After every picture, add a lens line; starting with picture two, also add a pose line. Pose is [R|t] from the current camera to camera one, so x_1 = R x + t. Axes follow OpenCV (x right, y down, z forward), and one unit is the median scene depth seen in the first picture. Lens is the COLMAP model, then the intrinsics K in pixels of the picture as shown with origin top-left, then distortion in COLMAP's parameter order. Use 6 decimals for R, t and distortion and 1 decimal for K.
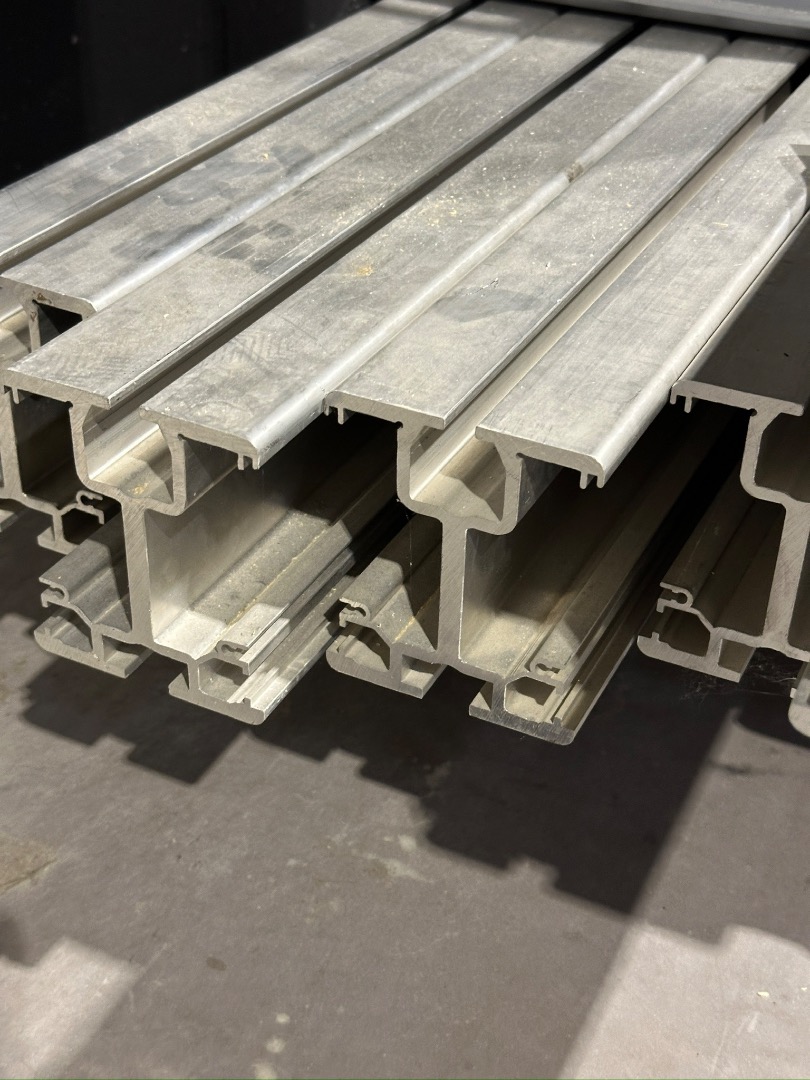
lens RADIAL K [[1512.3, 0, 402.1], [0, 1512.3, 537.3], [0, 0, 1]] dist [0.162902, 0.000000]
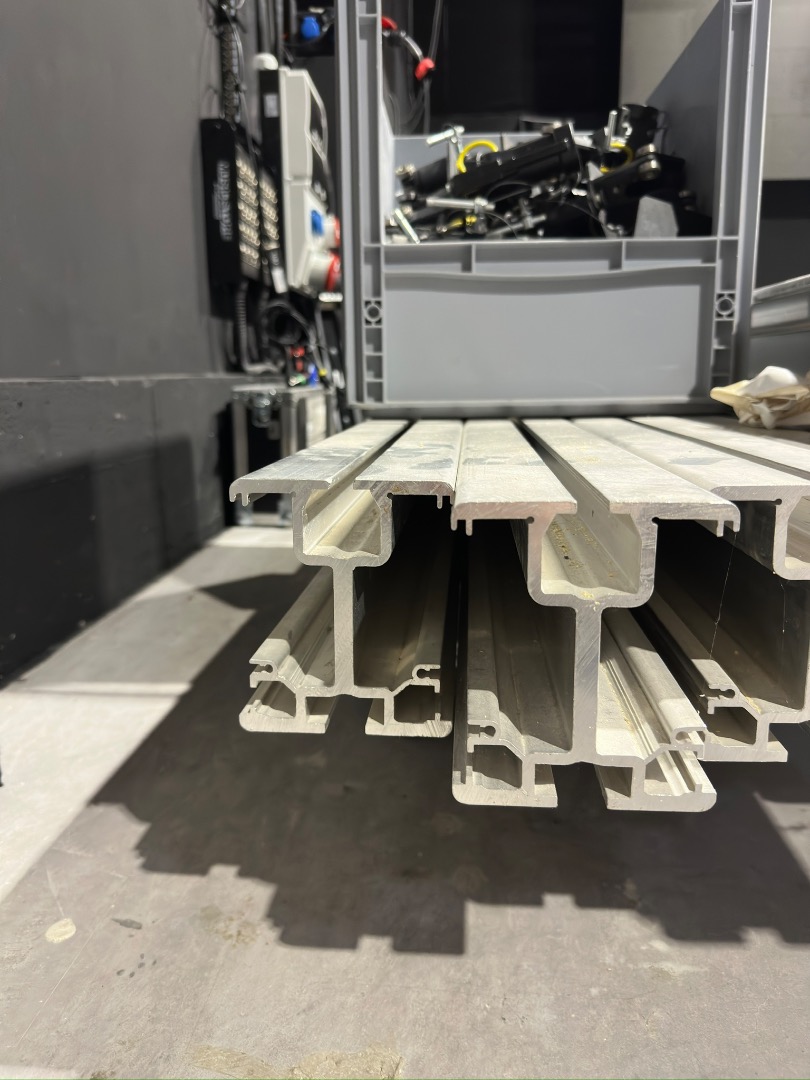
lens RADIAL K [[770.0, 0, 407.5], [0, 770.0, 536.8], [0, 0, 1]] dist [-0.010791, -0.008285]
pose [[0.924818, -0.103865, 0.365957, -0.371019], [0.235082, 0.912371, -0.335136, 0.064008], [-0.299080, 0.395969, 0.868193, 0.418066]]
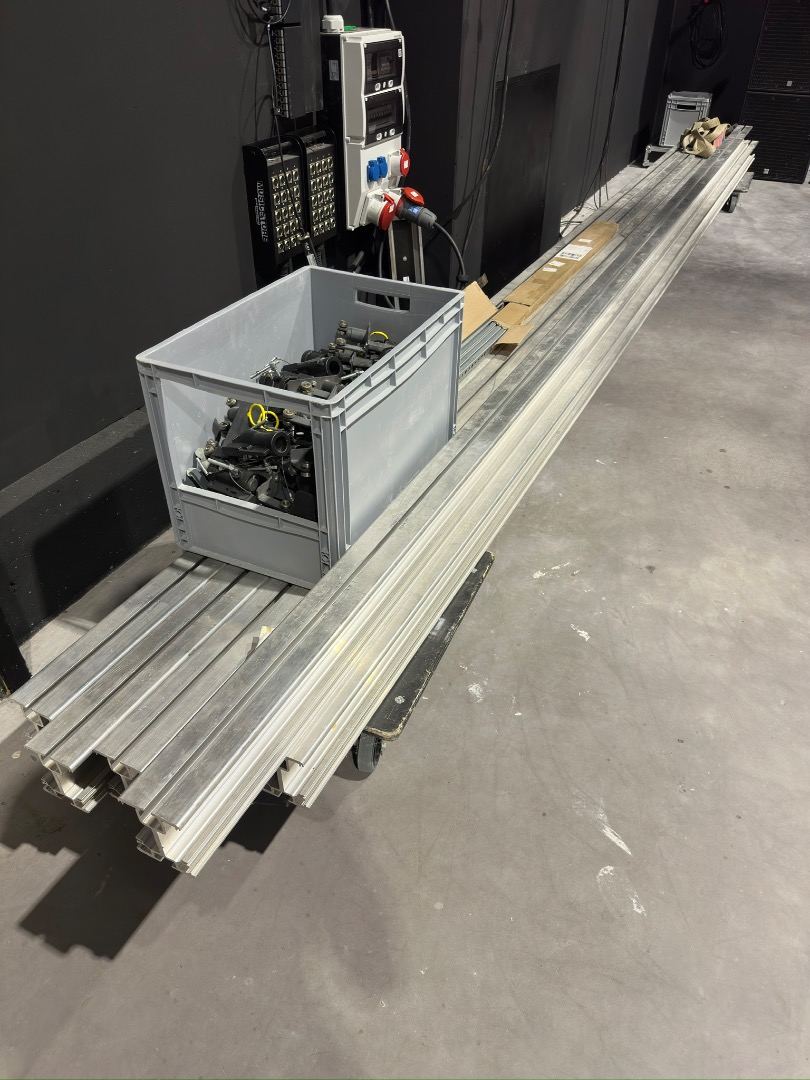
lens RADIAL K [[770.0, 0, 407.3], [0, 770.0, 543.3], [0, 0, 1]] dist [-0.010791, -0.008285]
pose [[0.999857, -0.012340, -0.011521, 0.679191], [0.012866, 0.998822, 0.046787, -0.590586], [0.010930, -0.046928, 0.998838, -0.930325]]
